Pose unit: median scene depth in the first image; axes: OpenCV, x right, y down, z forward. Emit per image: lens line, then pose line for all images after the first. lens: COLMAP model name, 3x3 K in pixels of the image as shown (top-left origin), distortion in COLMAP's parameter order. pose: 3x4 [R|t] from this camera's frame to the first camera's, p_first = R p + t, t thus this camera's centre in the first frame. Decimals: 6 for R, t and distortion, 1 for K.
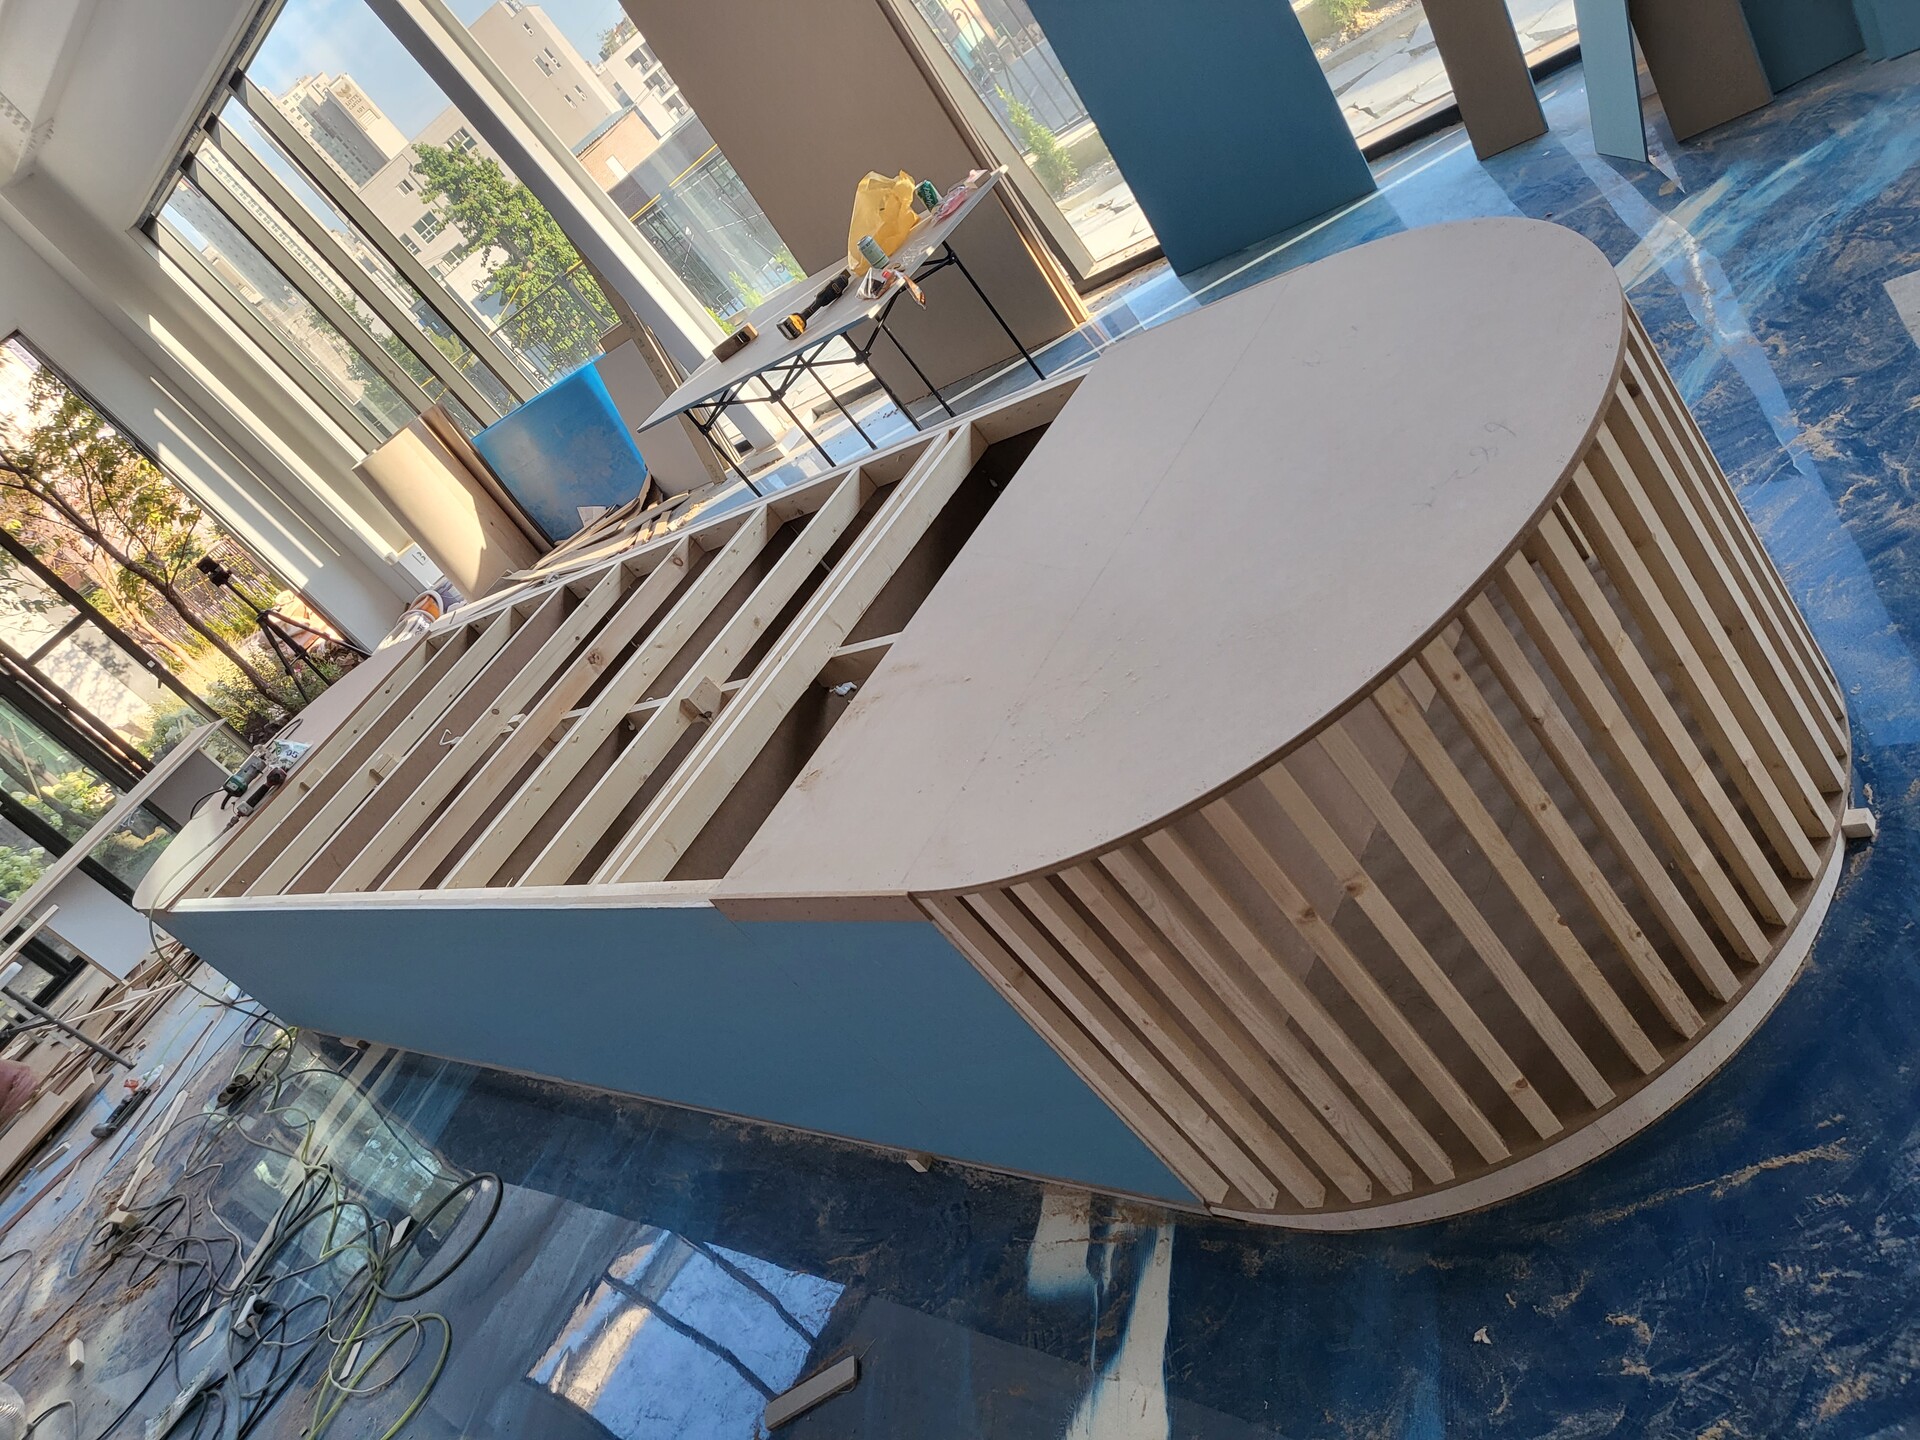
lens RADIAL K [[1481.6, 0, 960.0], [0, 1481.6, 720.0], [0, 0, 1]] dist [0.007219, 0.016807]
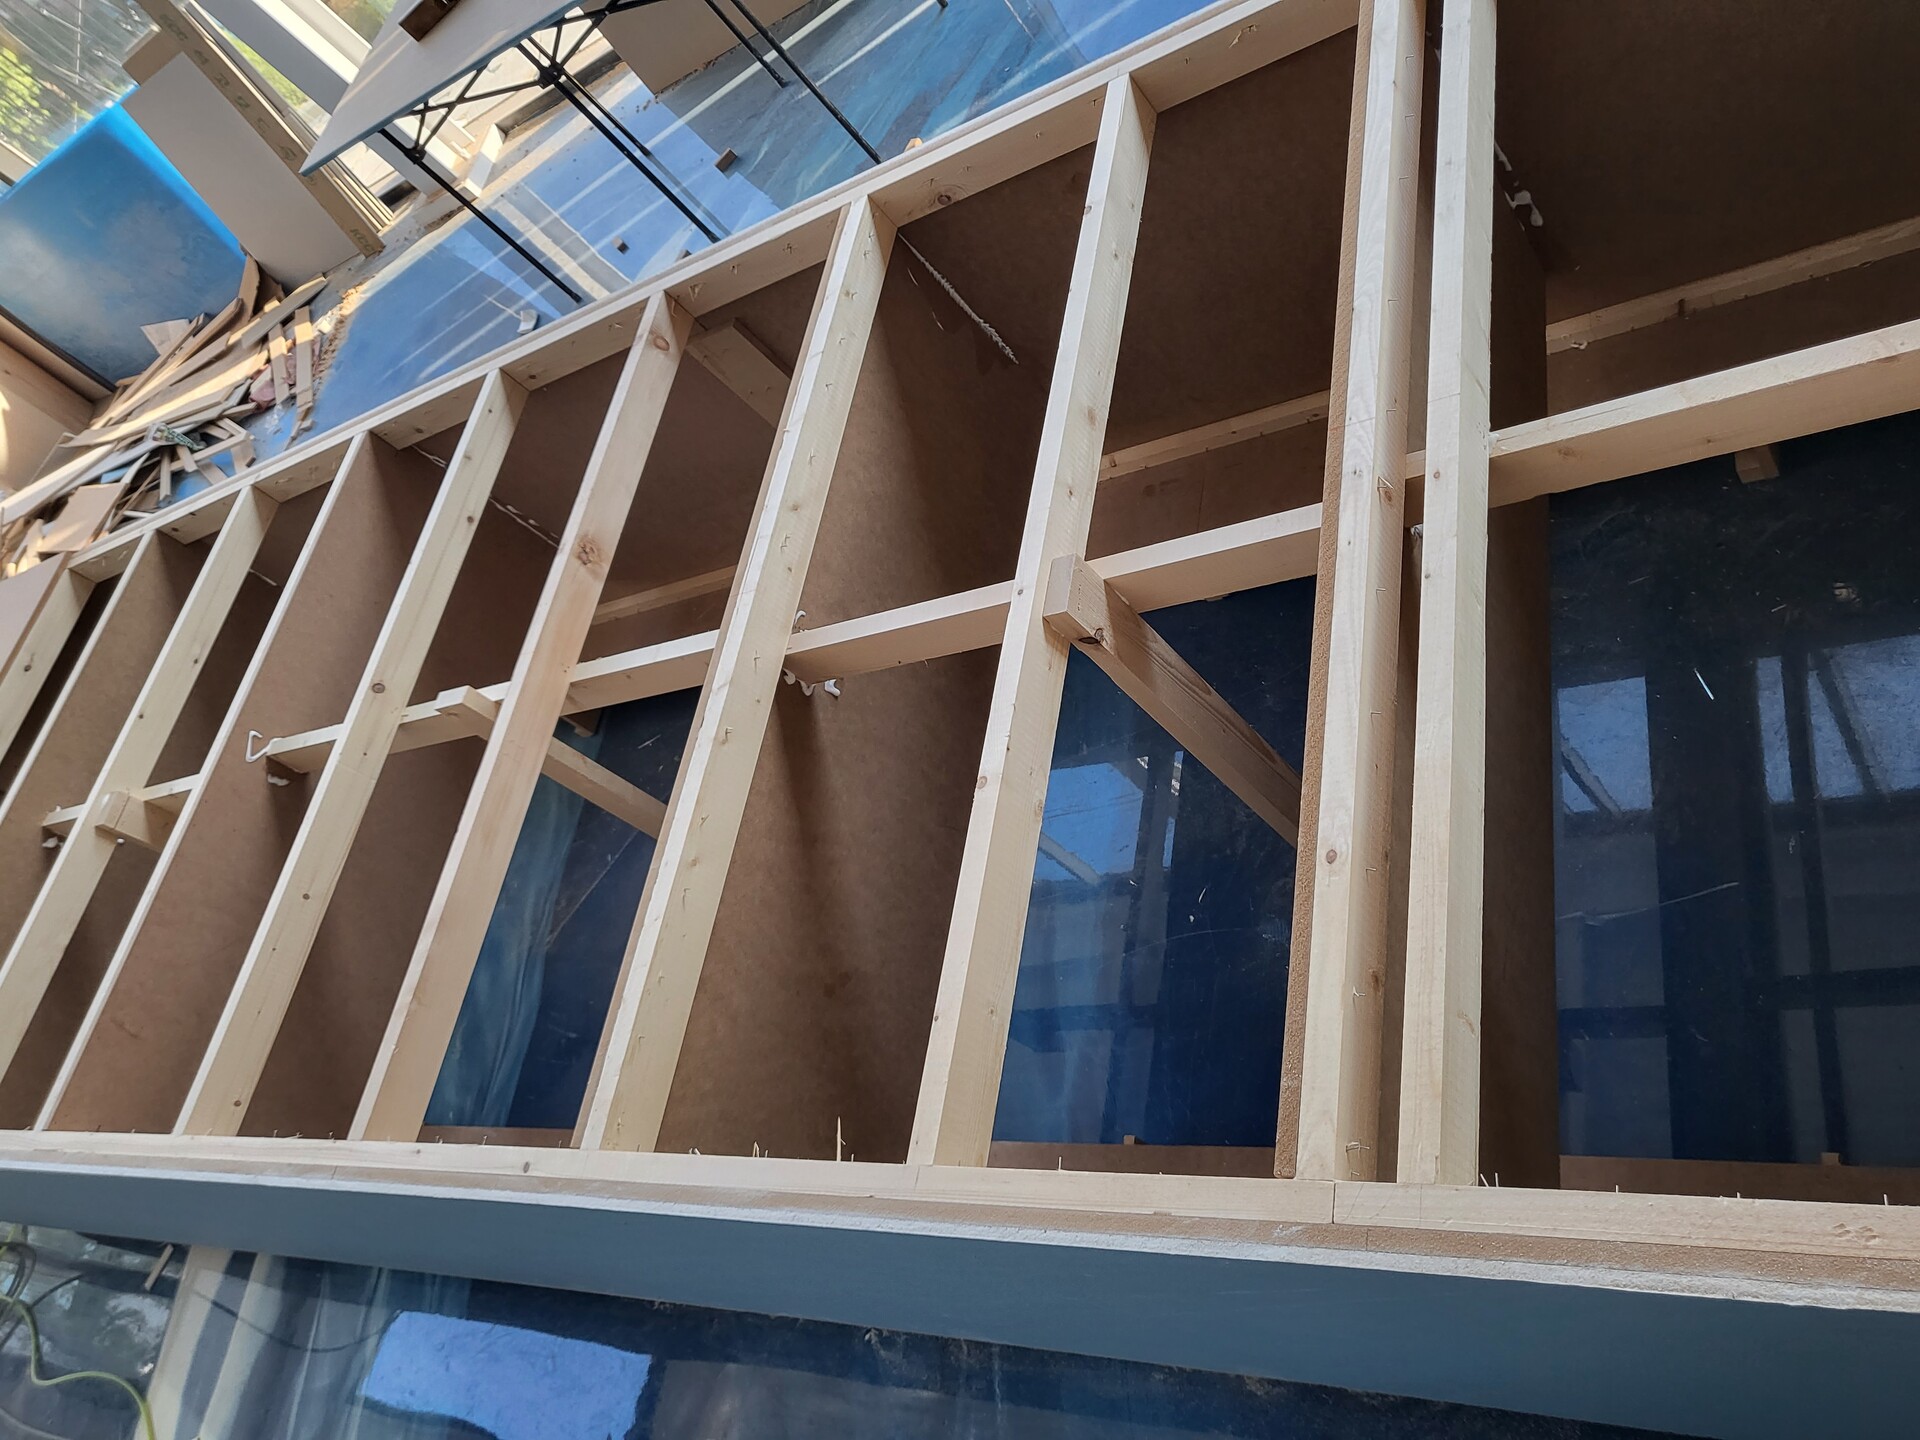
lens RADIAL K [[1481.6, 0, 960.0], [0, 1481.6, 720.0], [0, 0, 1]] dist [0.007219, 0.016807]
pose [[0.936894, -0.243824, 0.250560, -0.130301], [0.198055, 0.960733, 0.194337, -0.026778], [-0.288105, -0.132449, 0.948395, 0.207060]]
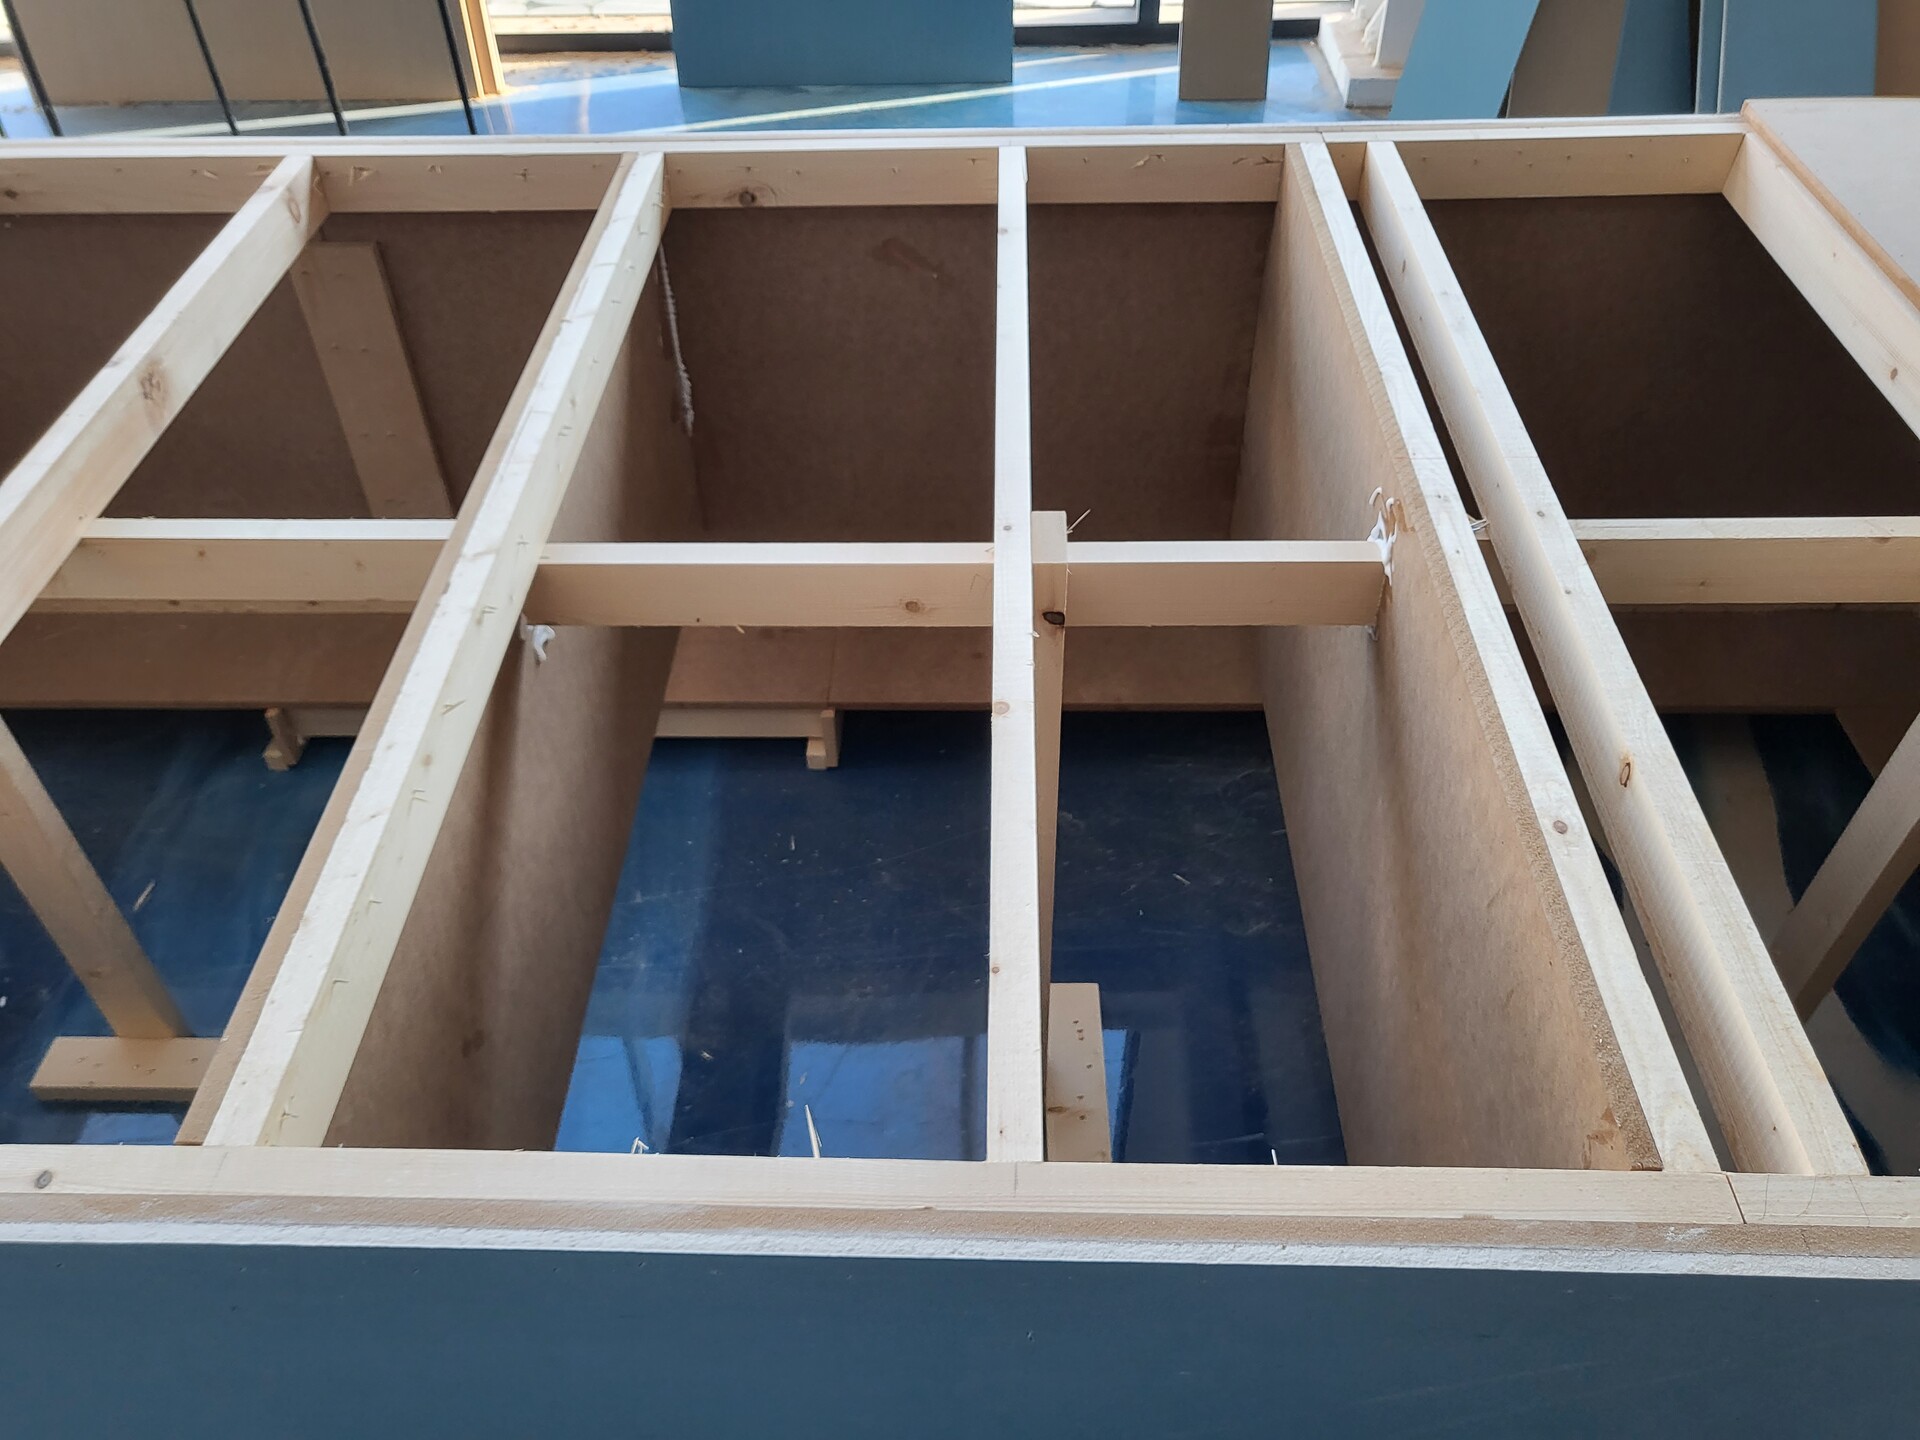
lens RADIAL K [[1512.9, 0, 960.0], [0, 1512.9, 720.0], [0, 0, 1]] dist [-0.039039, 0.088862]
pose [[0.665230, 0.105594, 0.739133, -0.176734], [-0.105133, 0.993333, -0.047289, 0.014253], [-0.739199, -0.046250, 0.671897, 0.271880]]
